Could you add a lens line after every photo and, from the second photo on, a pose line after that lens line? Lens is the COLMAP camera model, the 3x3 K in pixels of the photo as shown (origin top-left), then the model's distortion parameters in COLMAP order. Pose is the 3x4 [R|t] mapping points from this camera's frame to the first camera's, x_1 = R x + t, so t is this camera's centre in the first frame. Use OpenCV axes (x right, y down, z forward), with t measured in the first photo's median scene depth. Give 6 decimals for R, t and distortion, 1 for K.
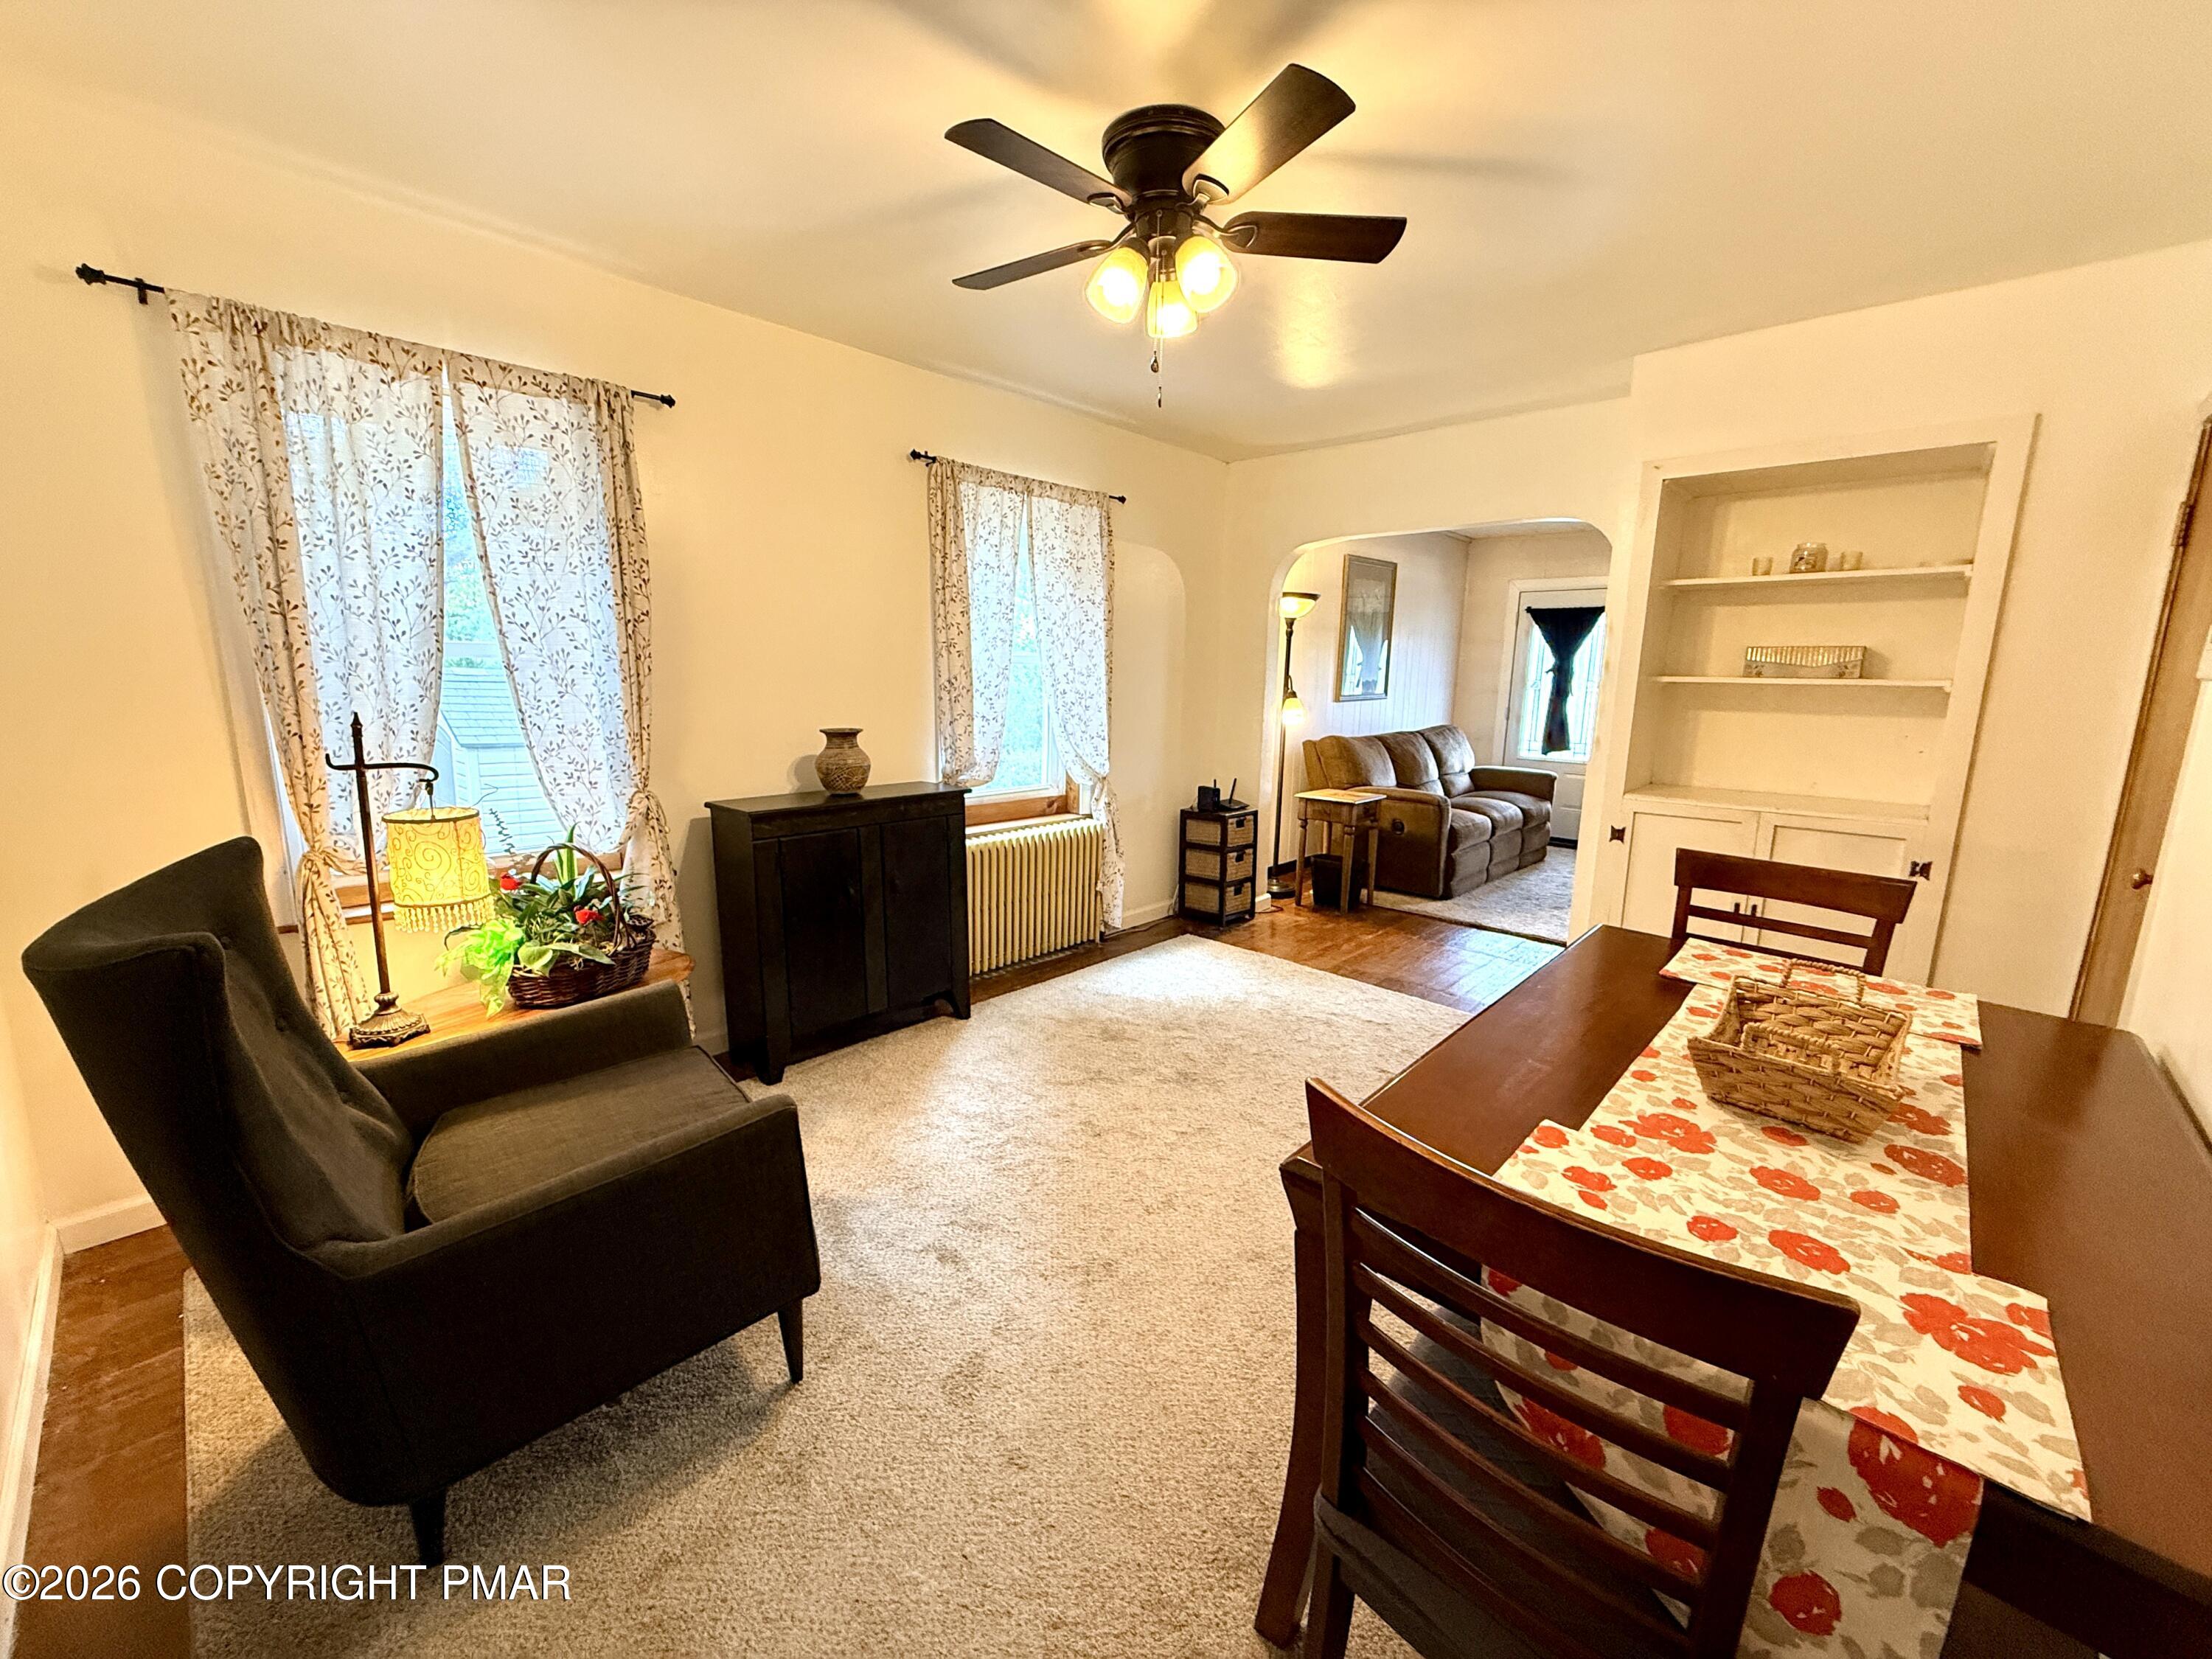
lens RADIAL K [[874.6, 0, 1095.7], [0, 874.6, 832.0], [0, 0, 1]] dist [0.001880, -0.000816]
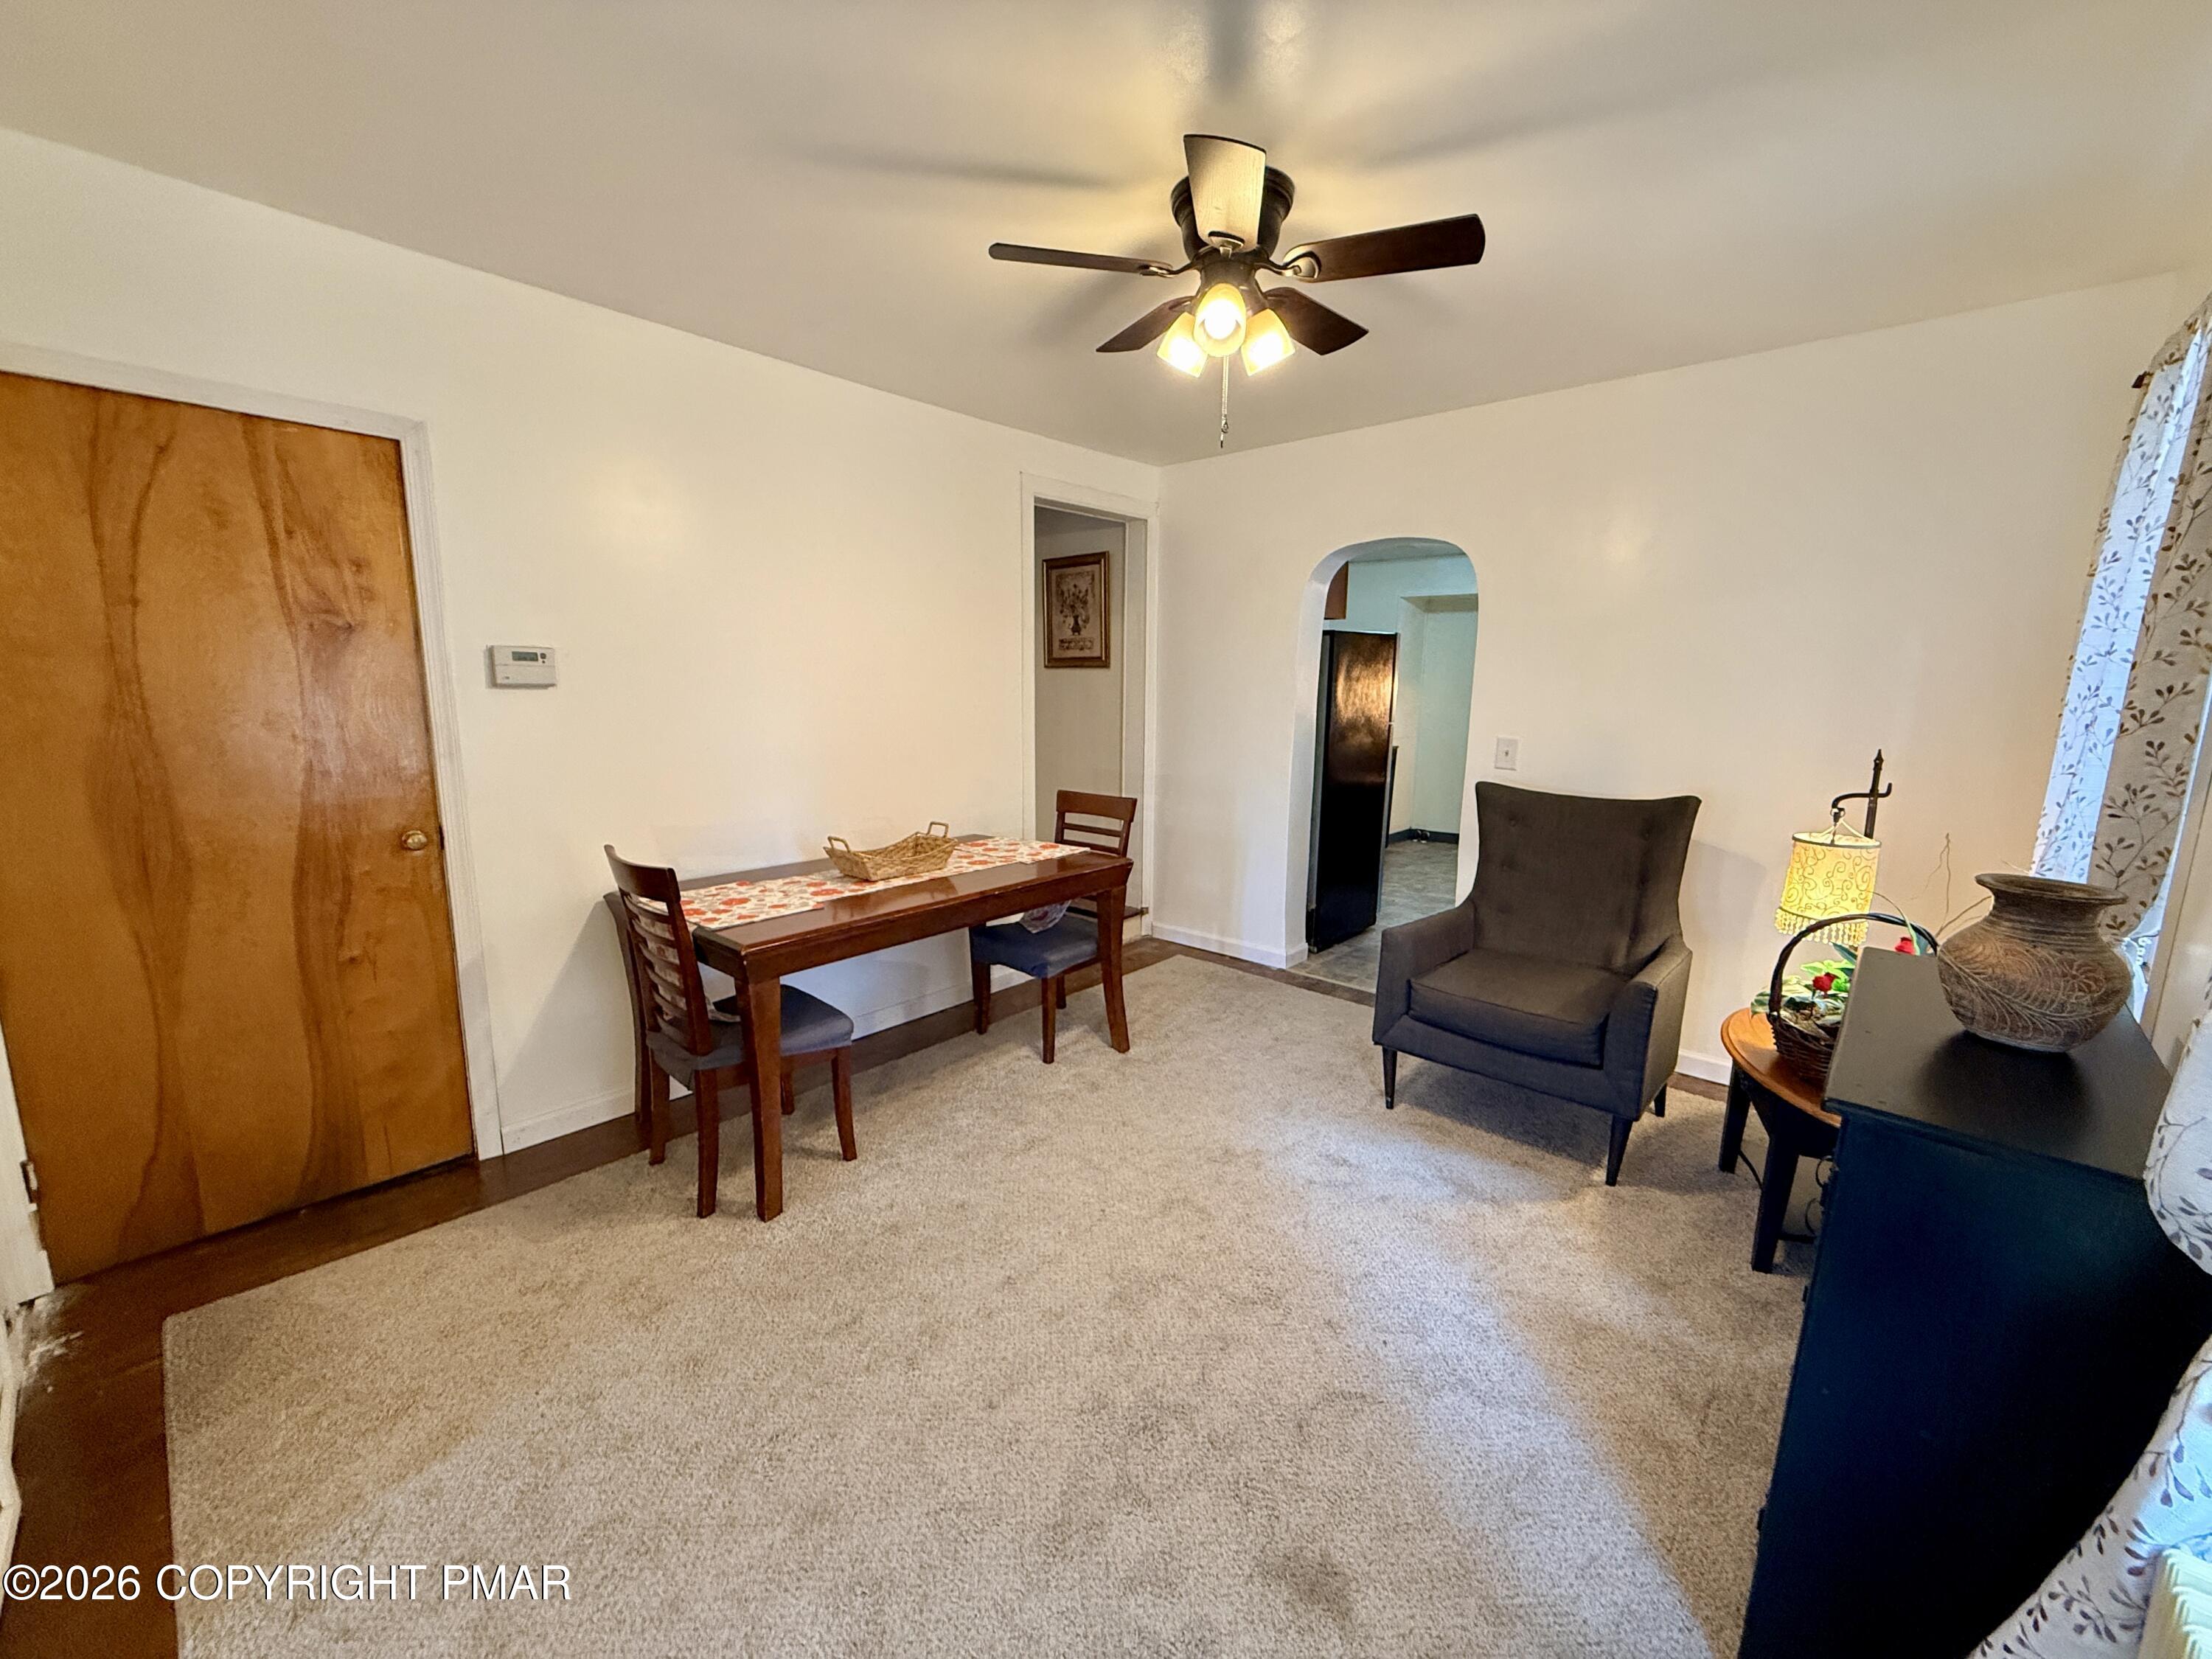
lens RADIAL K [[874.6, 0, 1095.9], [0, 874.6, 832.4], [0, 0, 1]] dist [0.001880, -0.000816]
pose [[-0.999458, -0.017947, -0.027597, 0.141528], [-0.026629, 0.933640, 0.357223, -0.248481], [0.019354, 0.357764, -0.933611, 1.247186]]
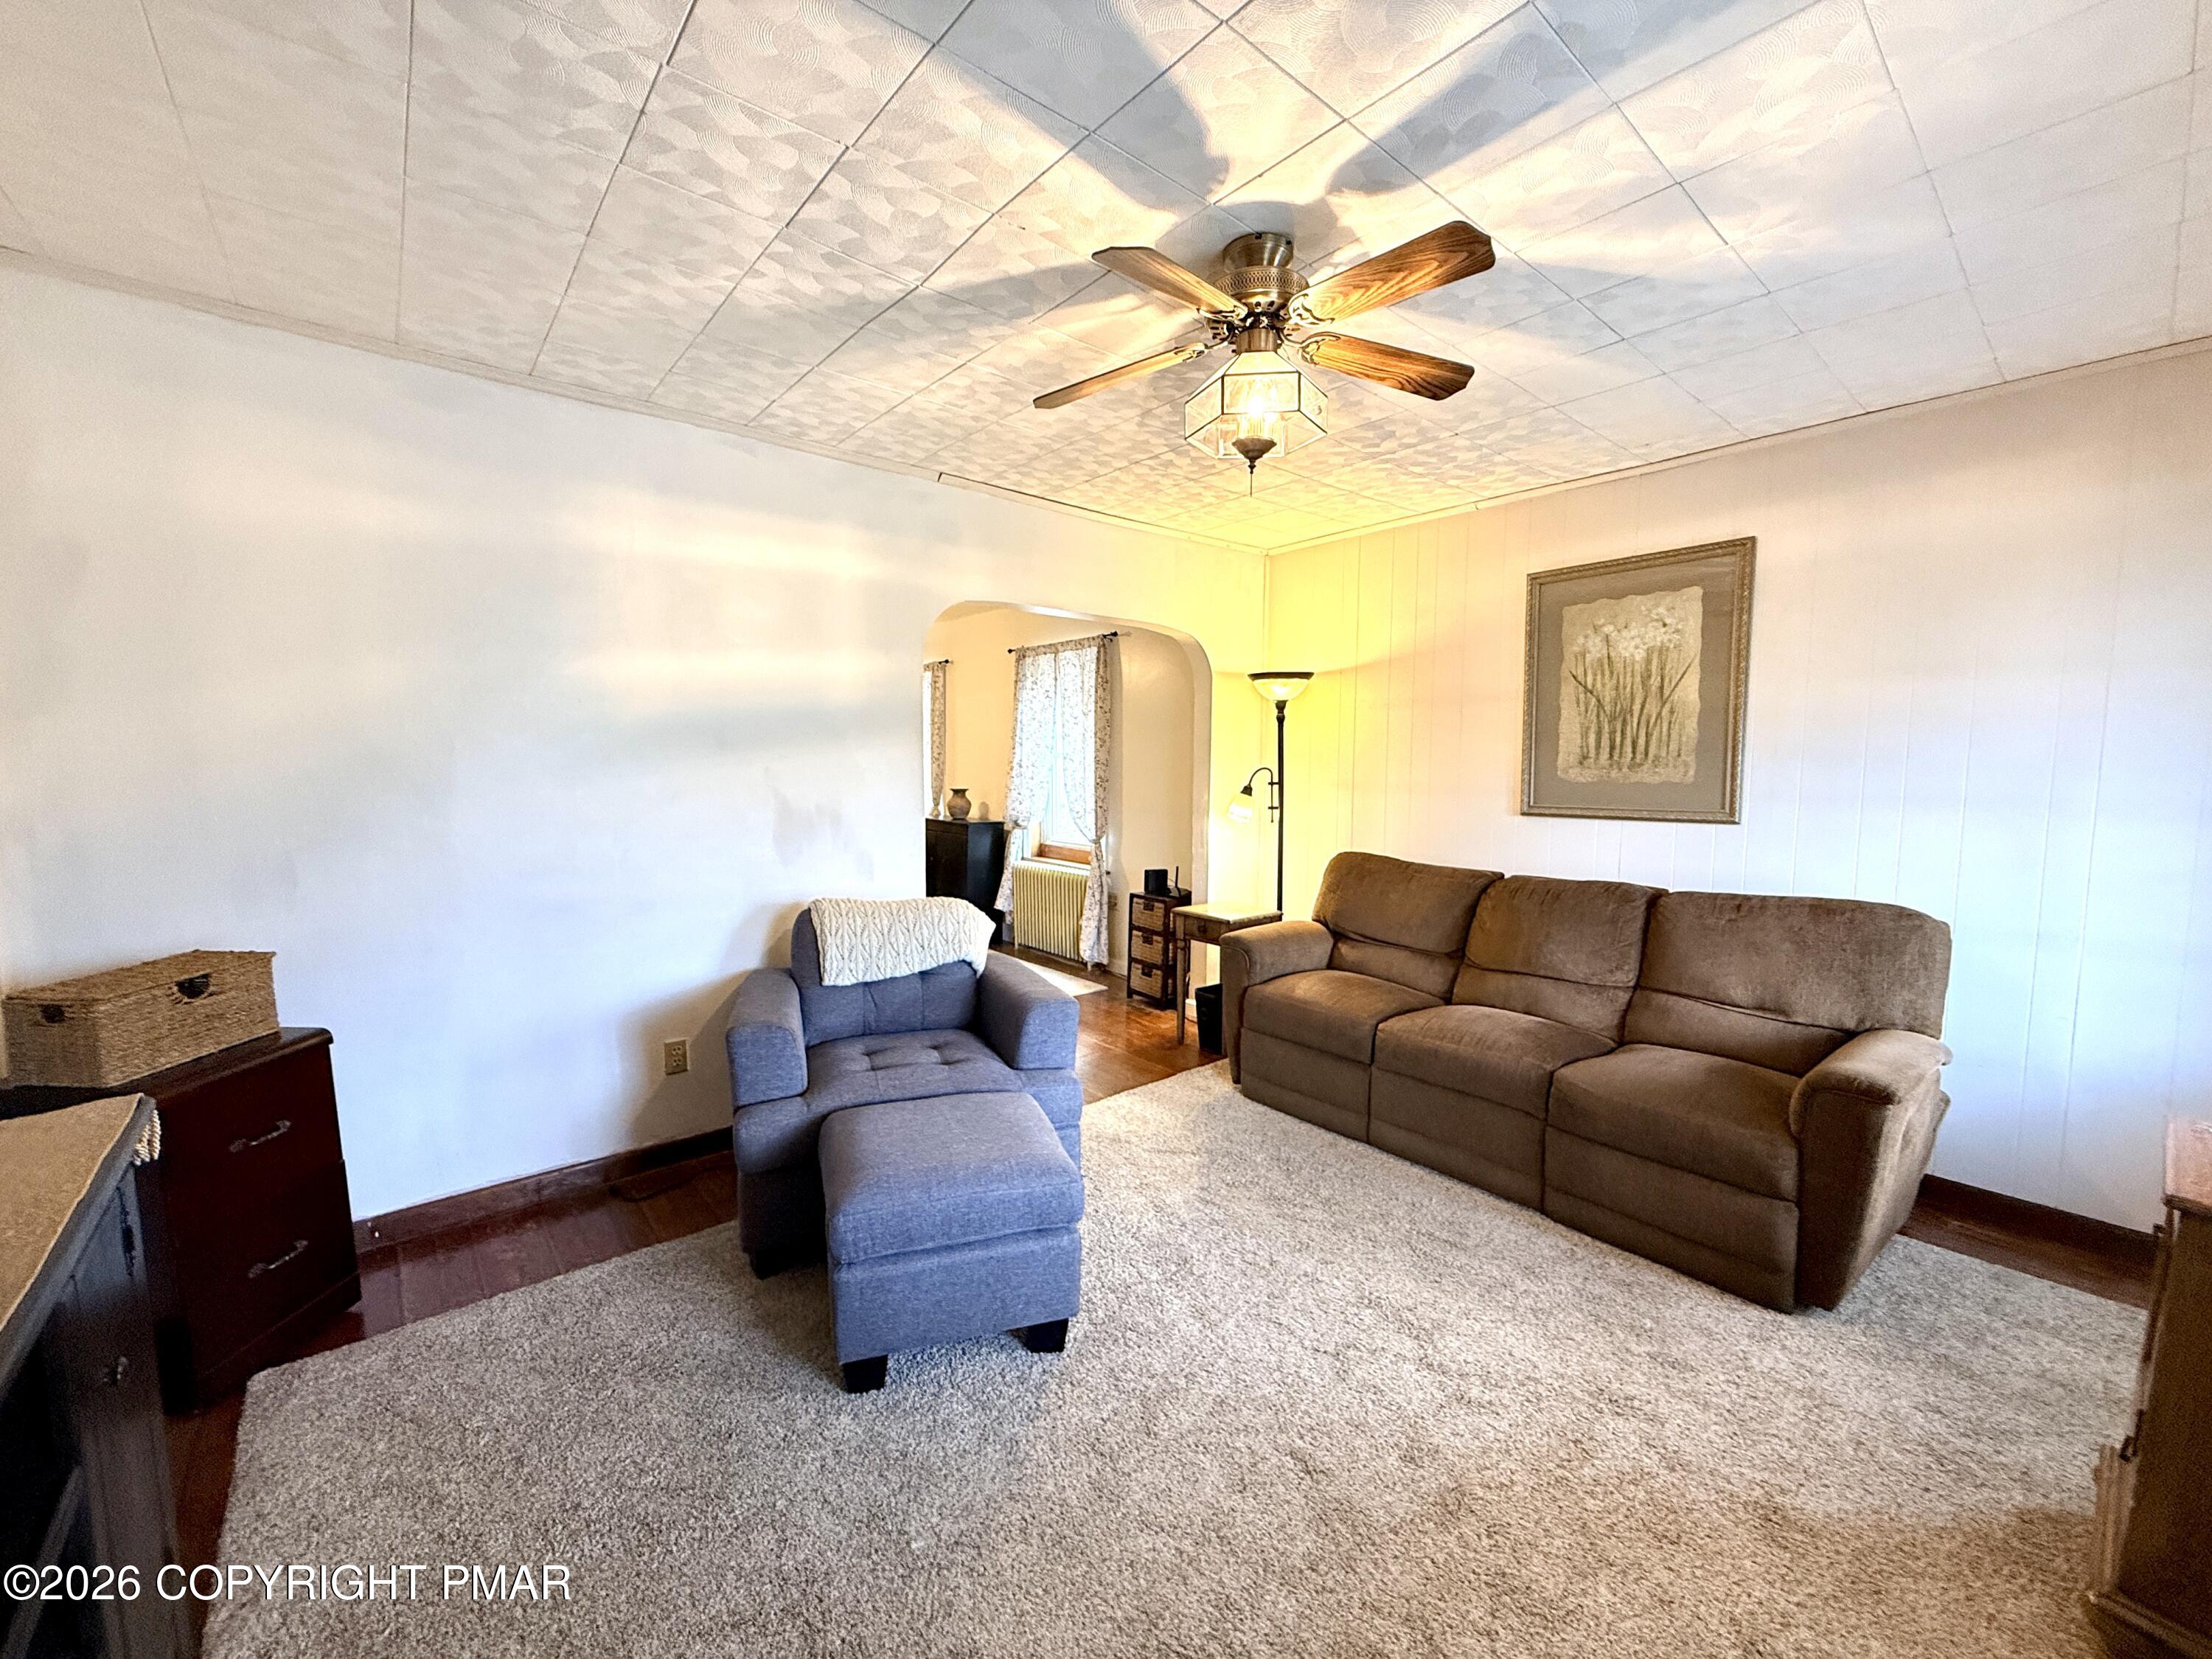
lens RADIAL K [[874.6, 0, 1095.4], [0, 874.6, 830.4], [0, 0, 1]] dist [0.001880, -0.000816]
pose [[-0.116796, 0.065167, -0.991016, 1.683300], [-0.192234, 0.977491, 0.086934, -0.248996], [0.974374, 0.200661, -0.101640, 1.446881]]
